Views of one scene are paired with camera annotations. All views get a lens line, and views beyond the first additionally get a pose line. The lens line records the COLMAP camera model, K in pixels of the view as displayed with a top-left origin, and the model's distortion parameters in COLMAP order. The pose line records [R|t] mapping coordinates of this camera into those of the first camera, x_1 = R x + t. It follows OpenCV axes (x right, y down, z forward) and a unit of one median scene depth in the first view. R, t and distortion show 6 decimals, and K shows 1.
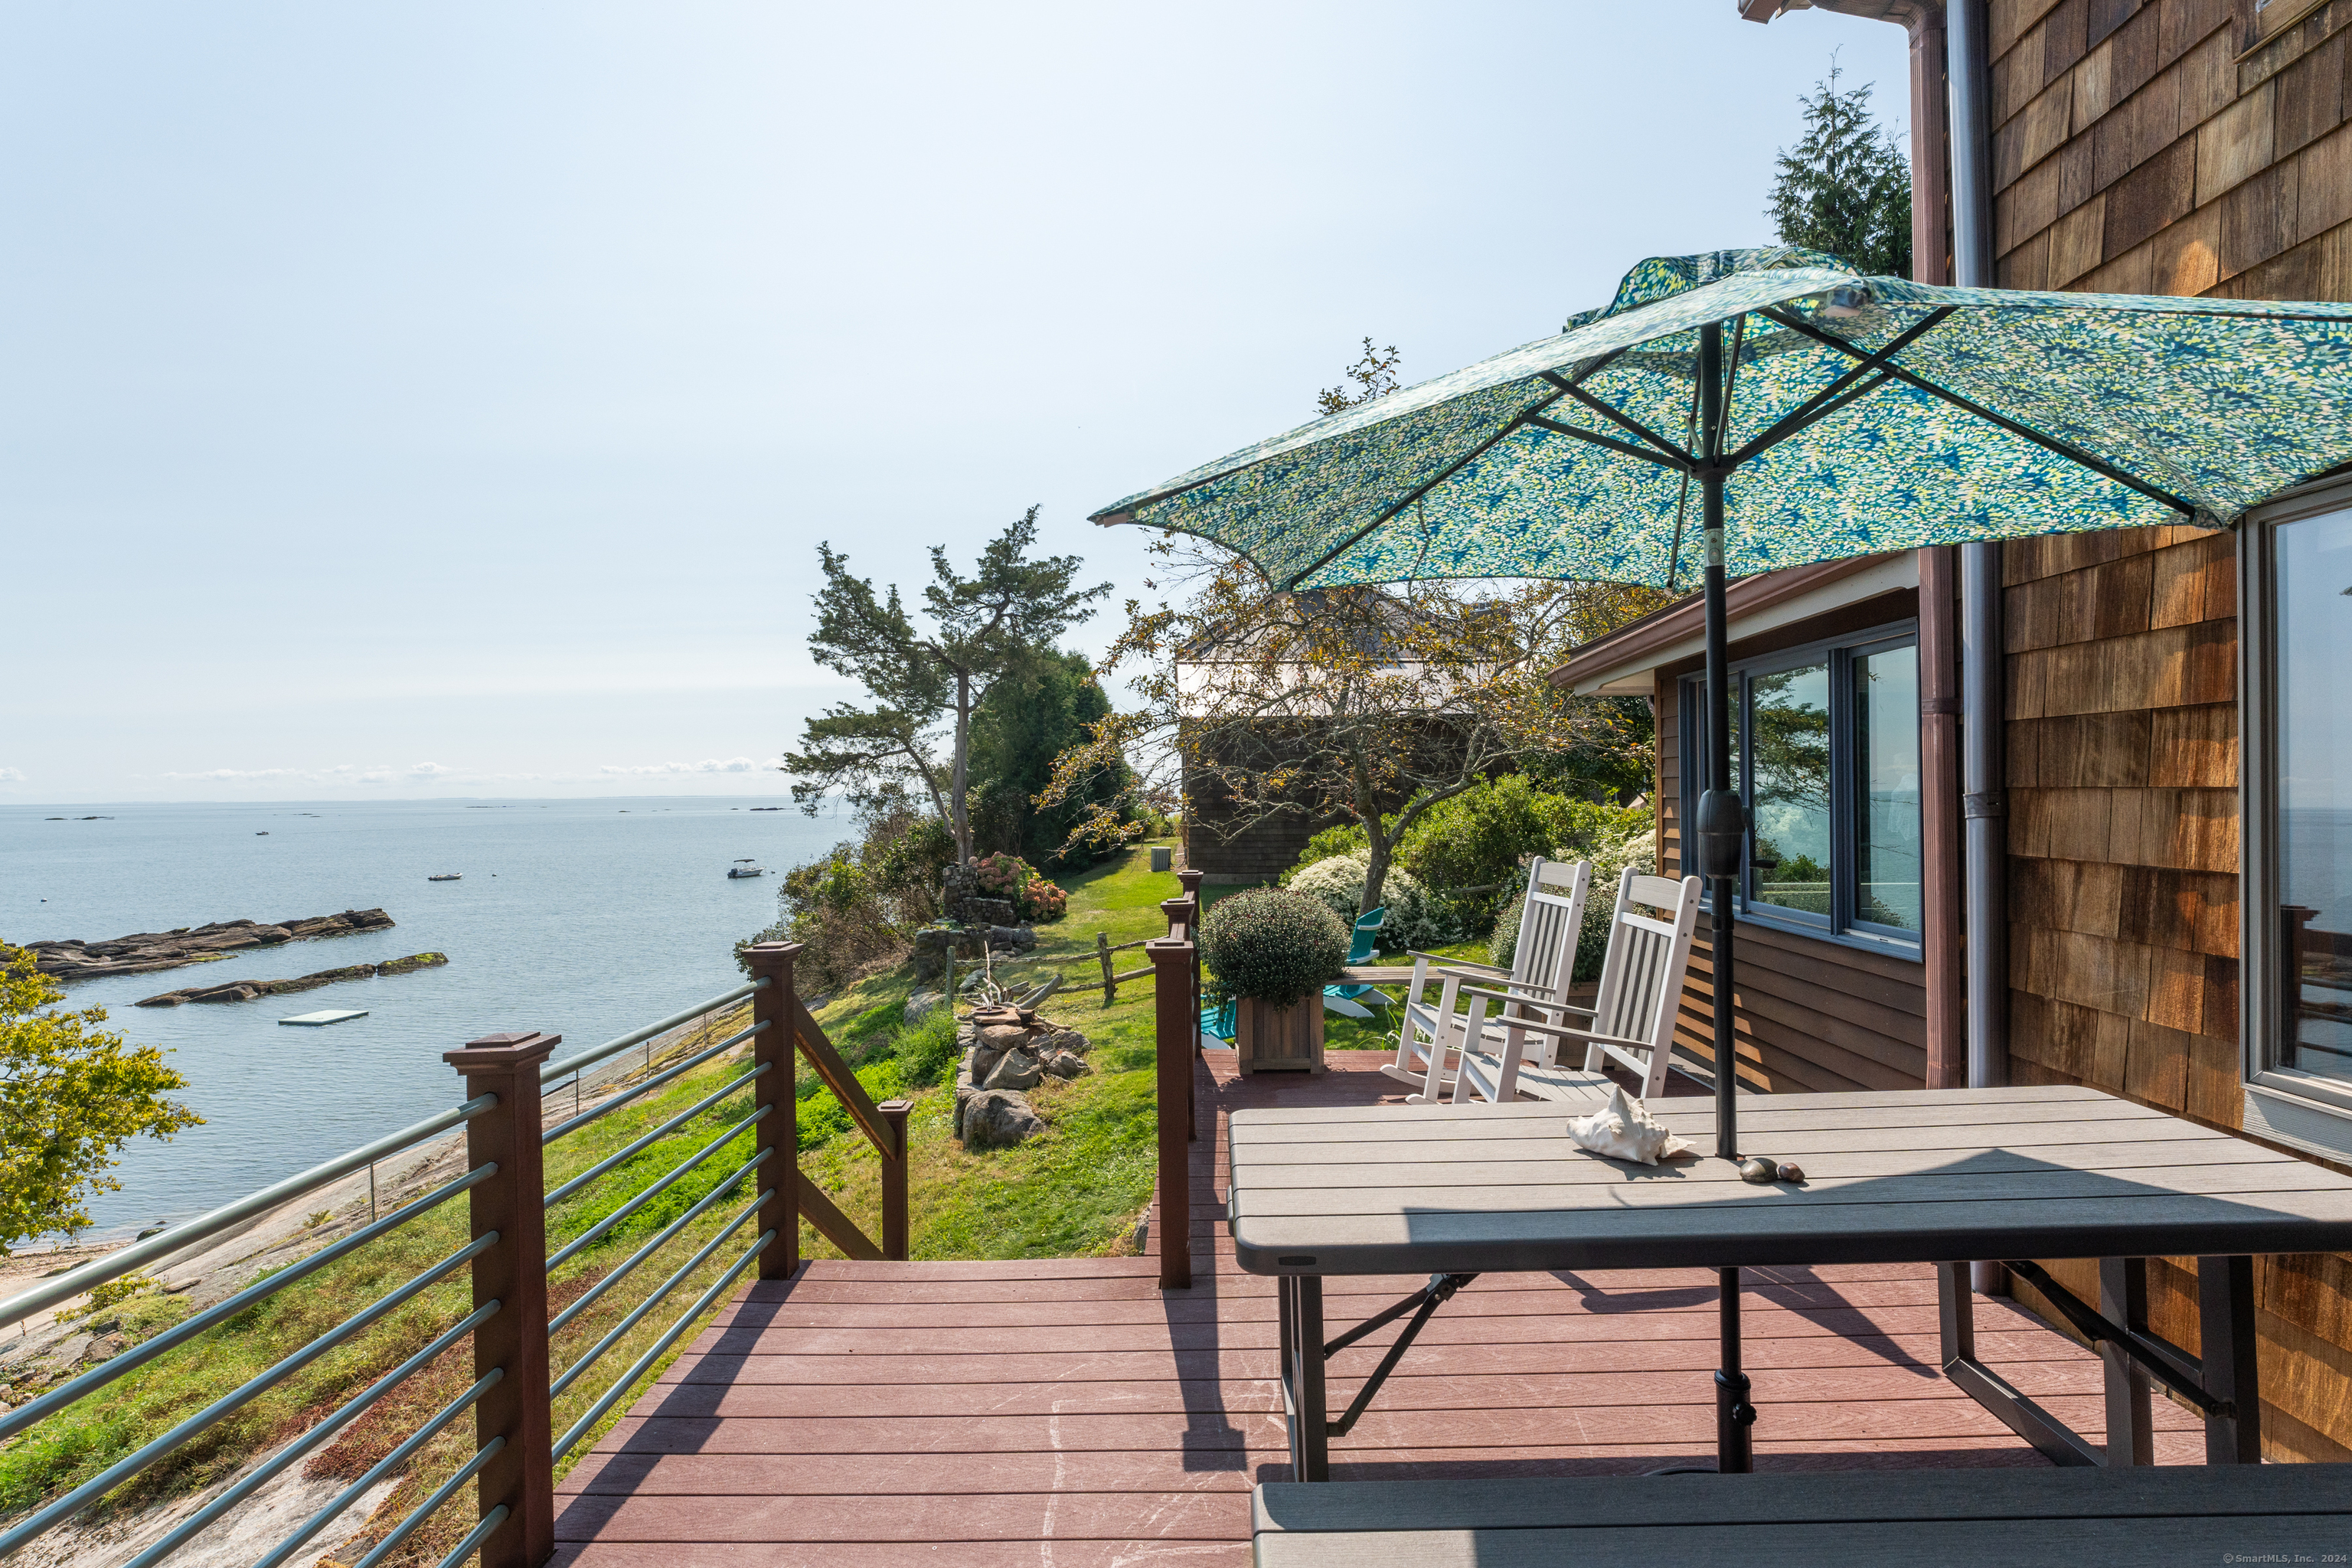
lens RADIAL K [[1089.2, 0, 1165.7], [0, 1089.2, 780.5], [0, 0, 1]] dist [-0.002646, 0.000436]
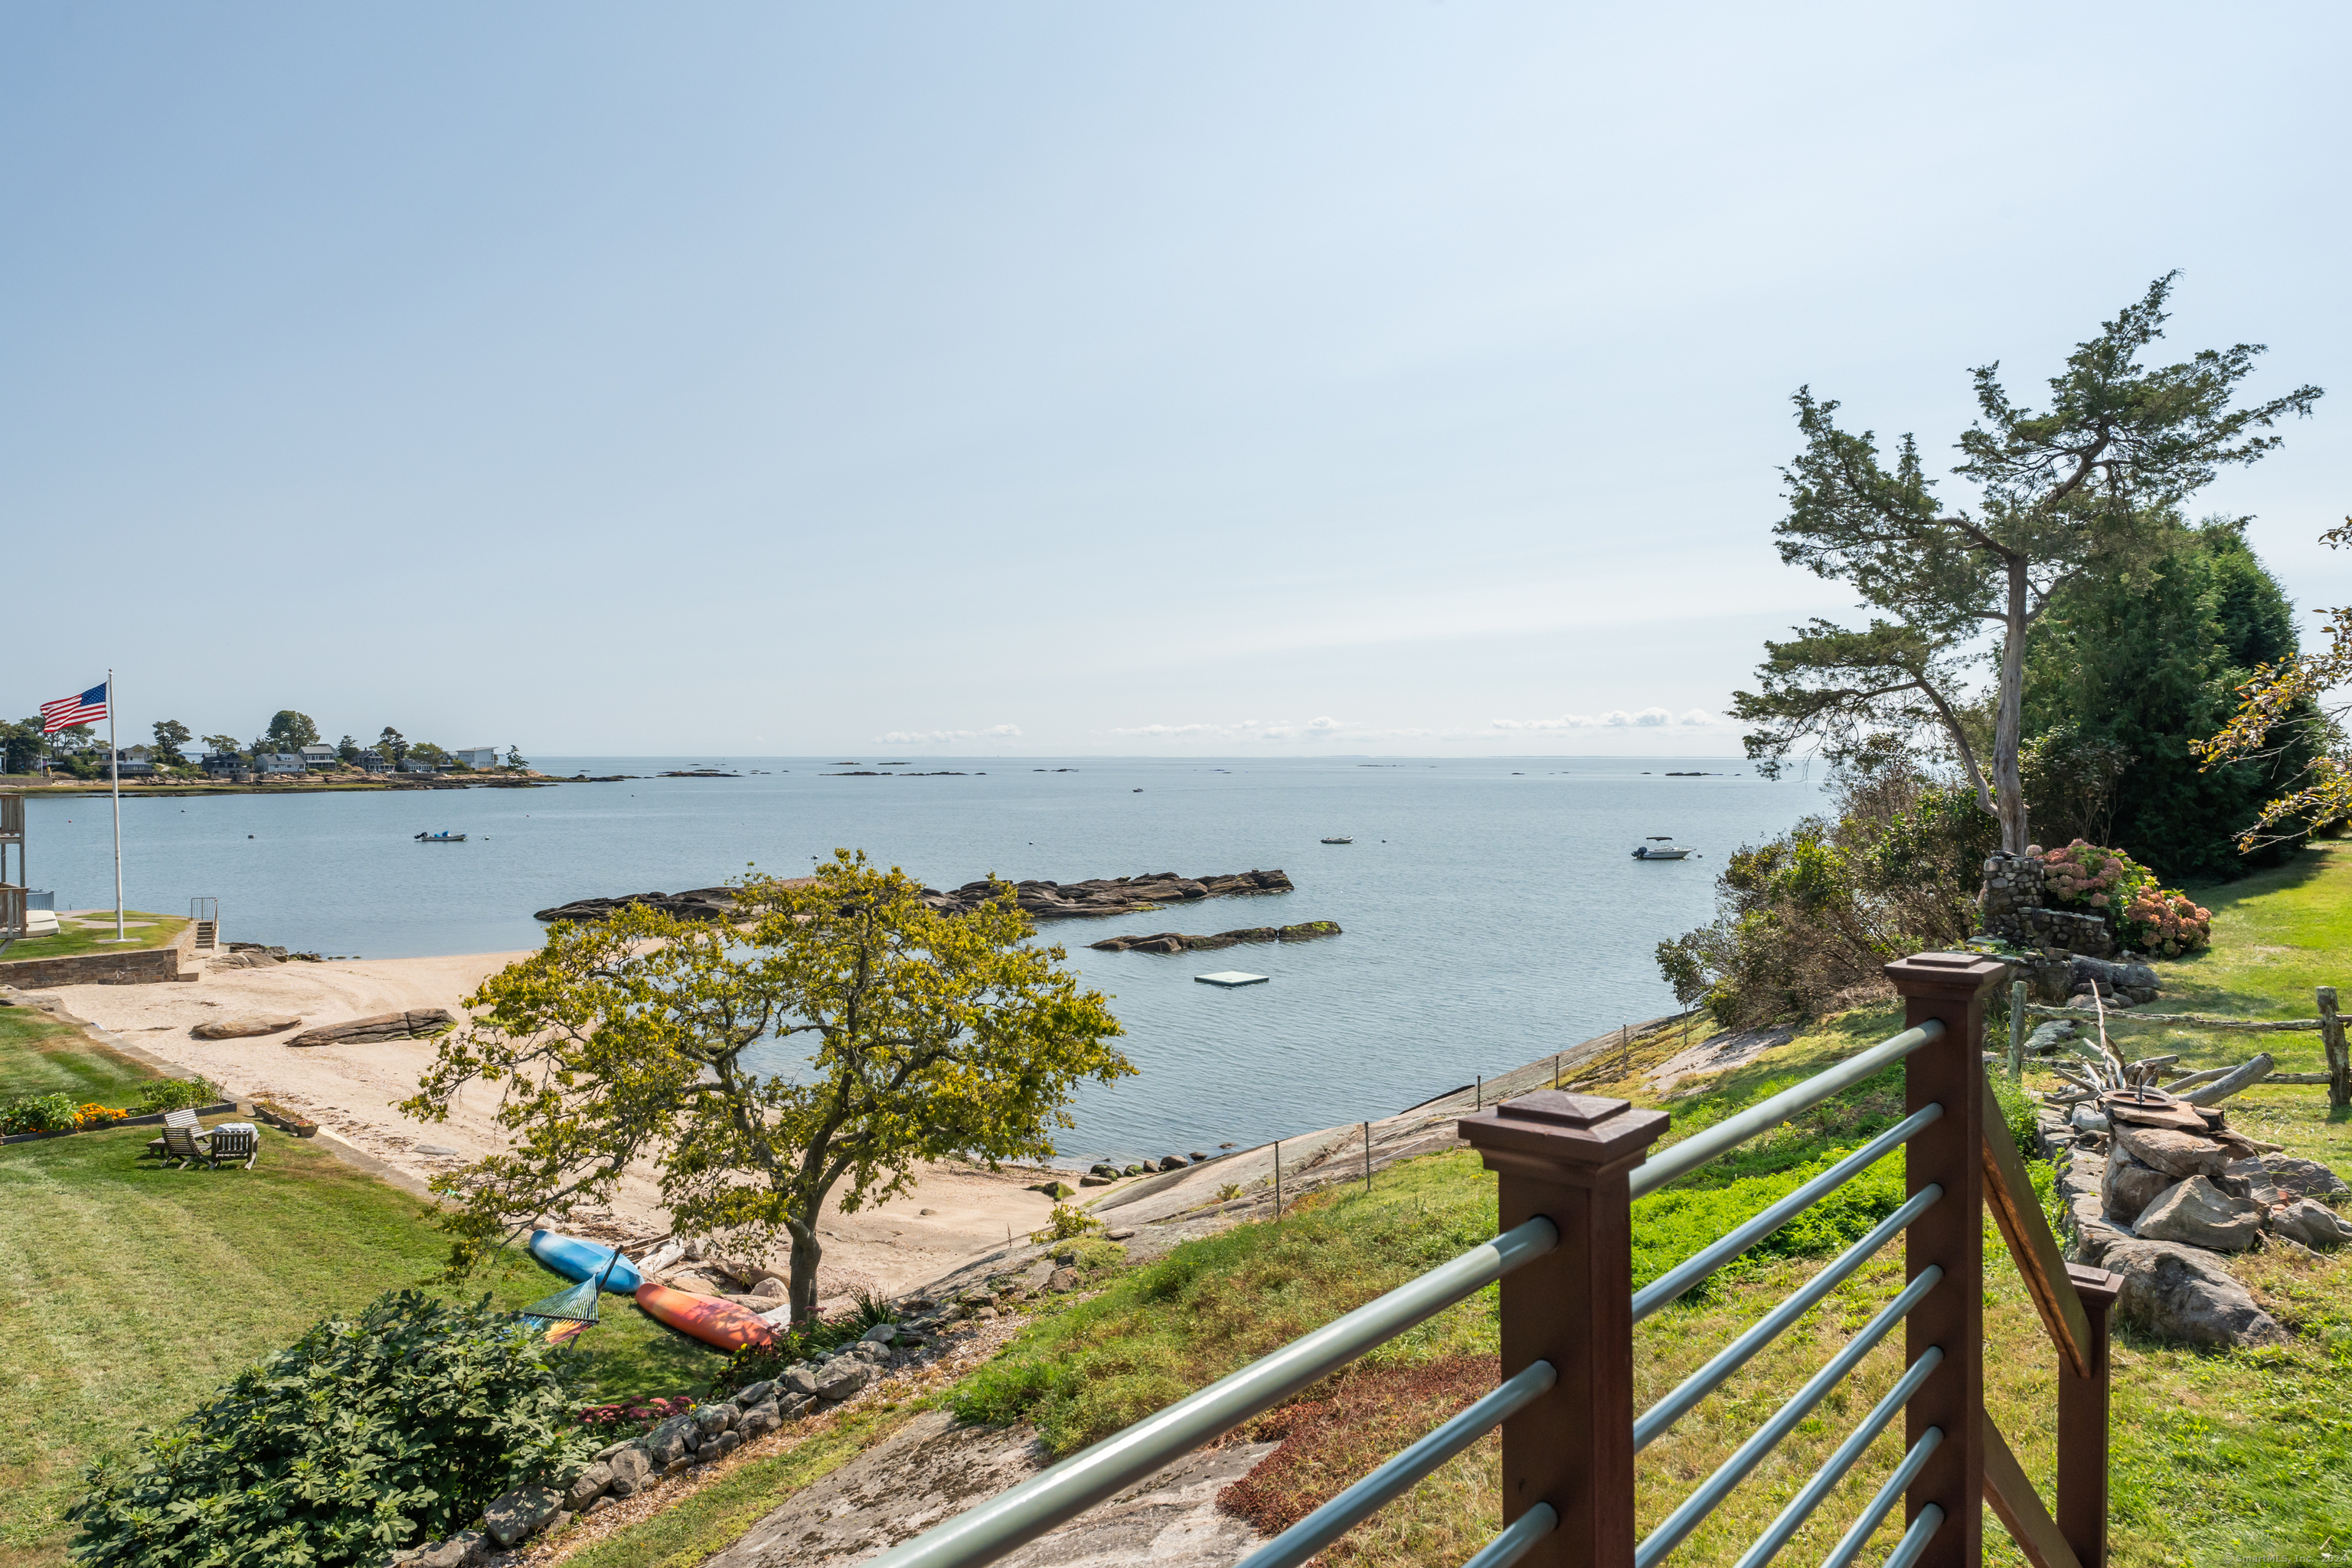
lens RADIAL K [[1408.4, 0, 1188.5], [0, 1408.4, 791.0], [0, 0, 1]] dist [0.002509, -0.000113]
pose [[0.770606, 0.027310, -0.636726, -0.030904], [-0.003160, 0.999233, 0.039034, 0.006730], [0.637304, -0.028068, 0.770101, 0.037797]]
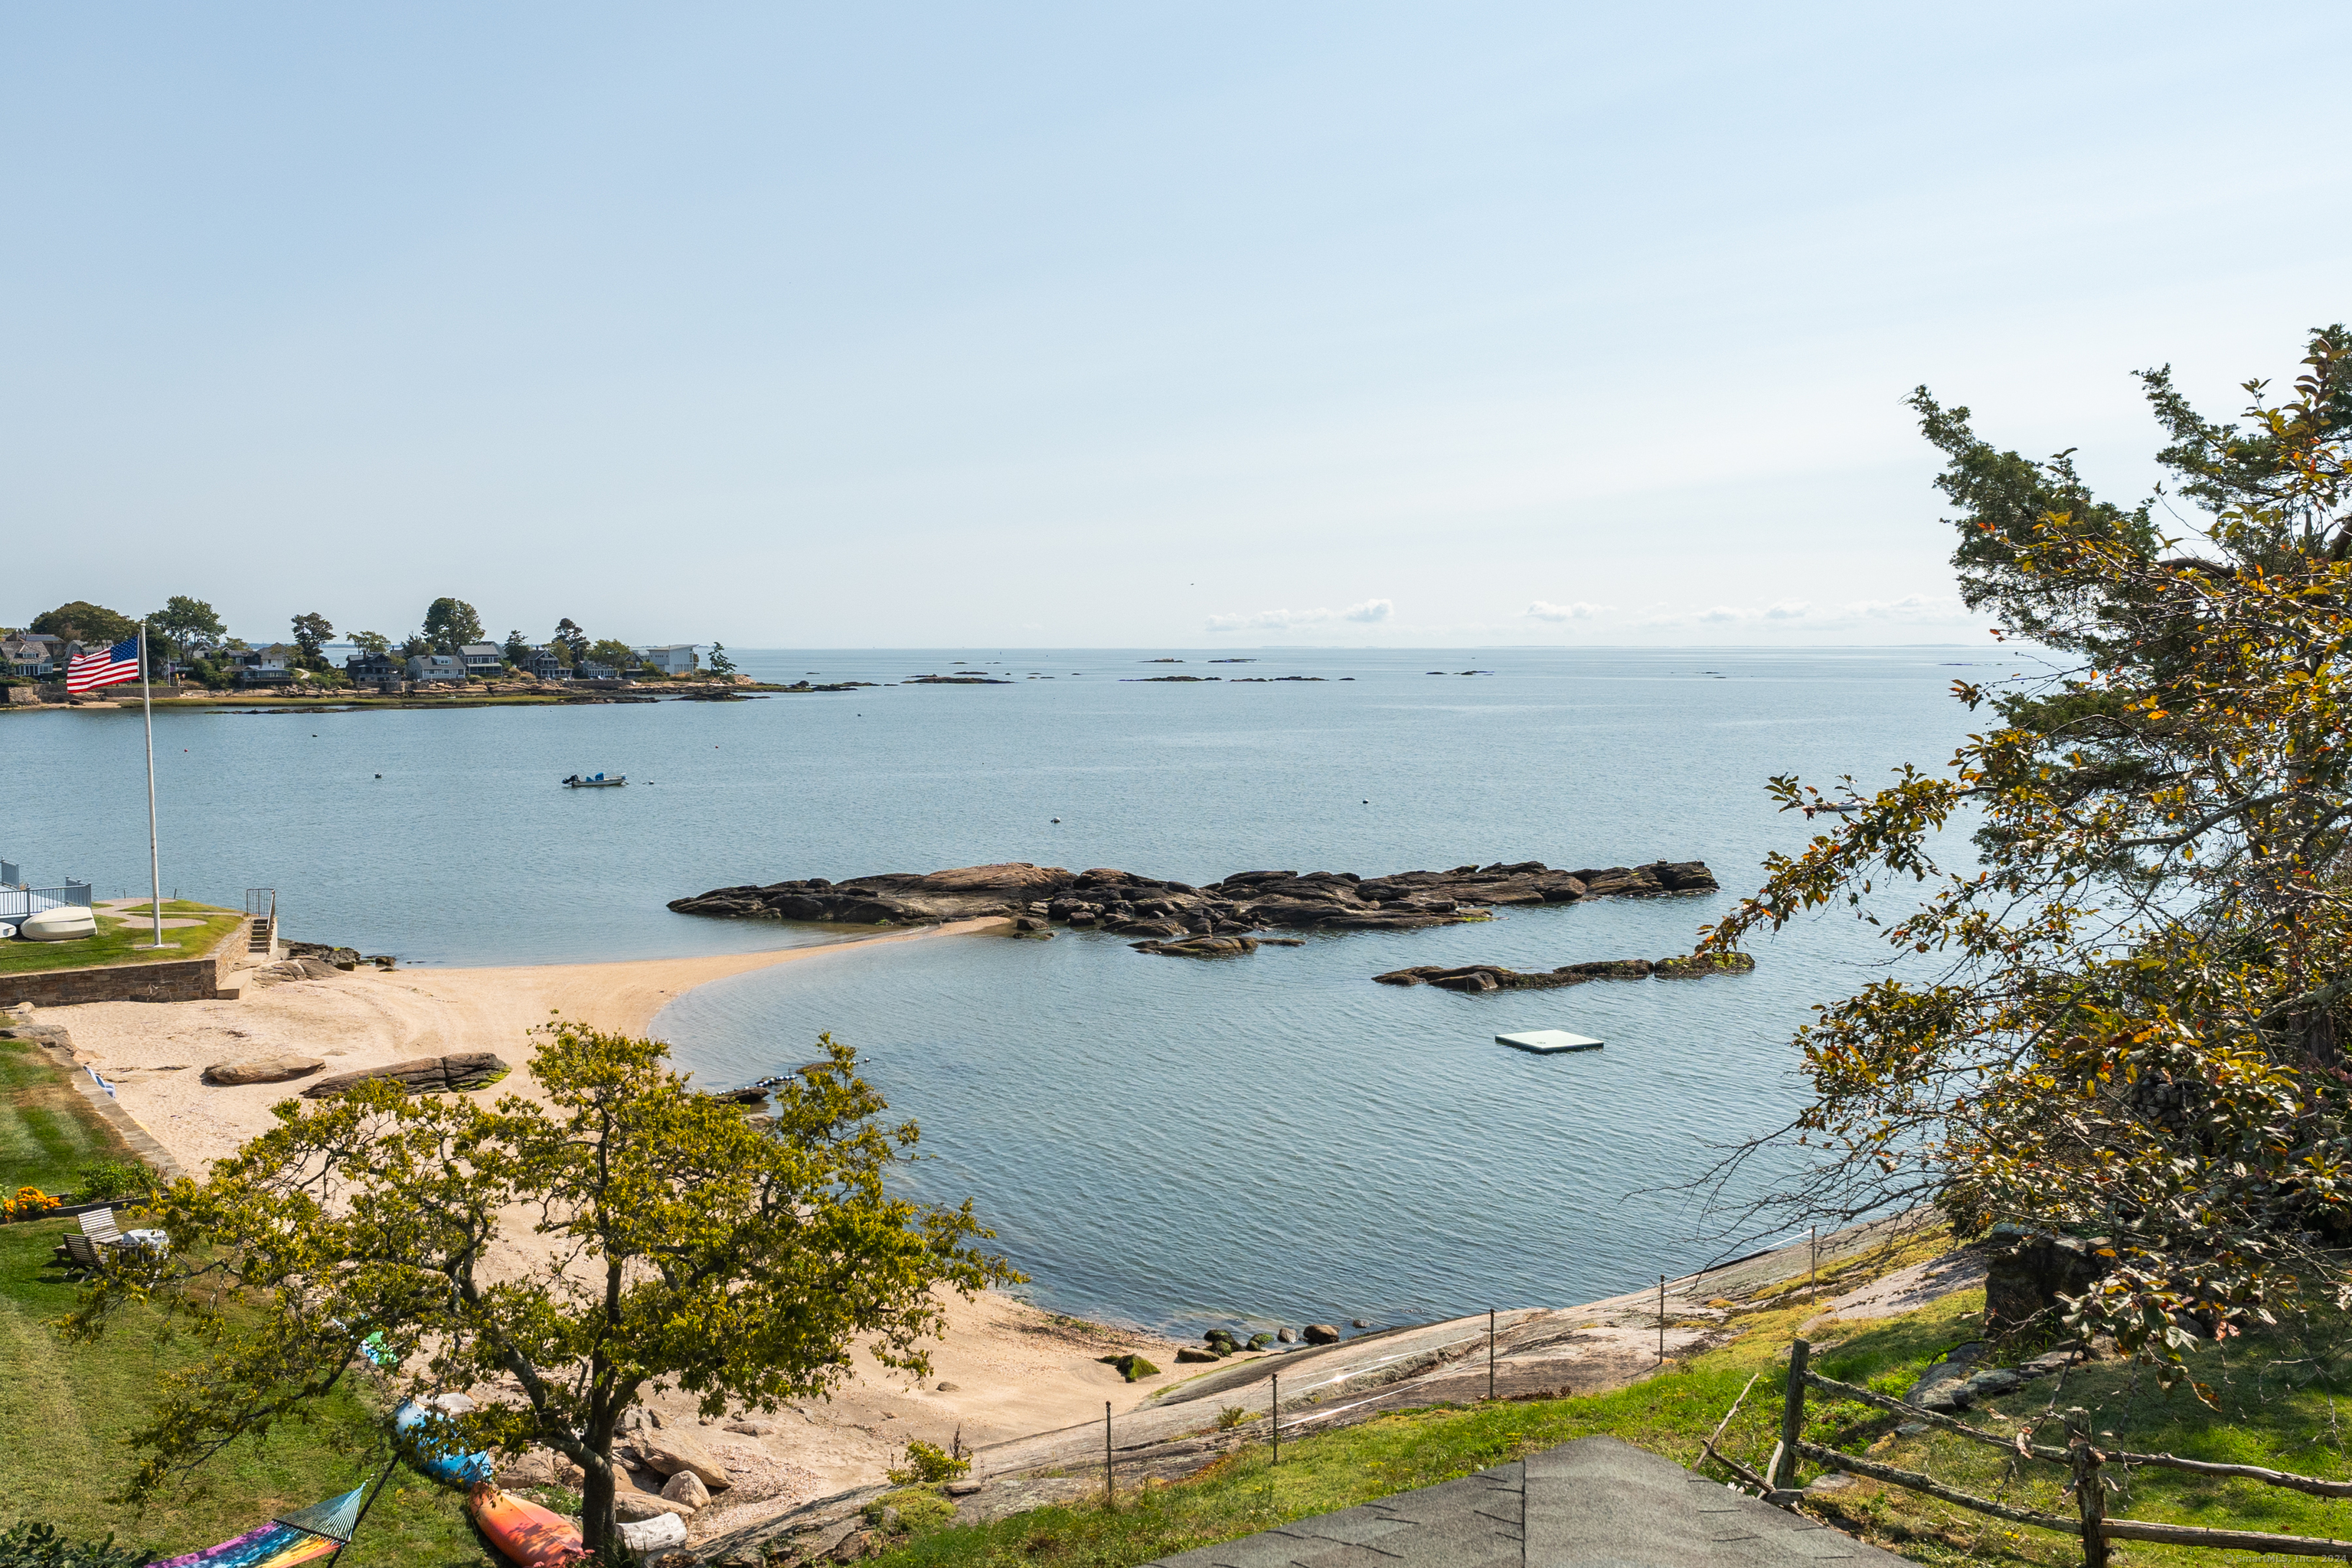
lens RADIAL K [[2061.7, 0, 1176.0], [0, 2061.7, 784.0], [0, 0, 1]] dist [-0.009610, -0.009456]
pose [[0.602094, 0.063034, -0.795933, 0.220442], [0.000723, 0.996835, 0.079492, -0.104812], [0.798425, -0.048437, 0.600143, 0.146329]]
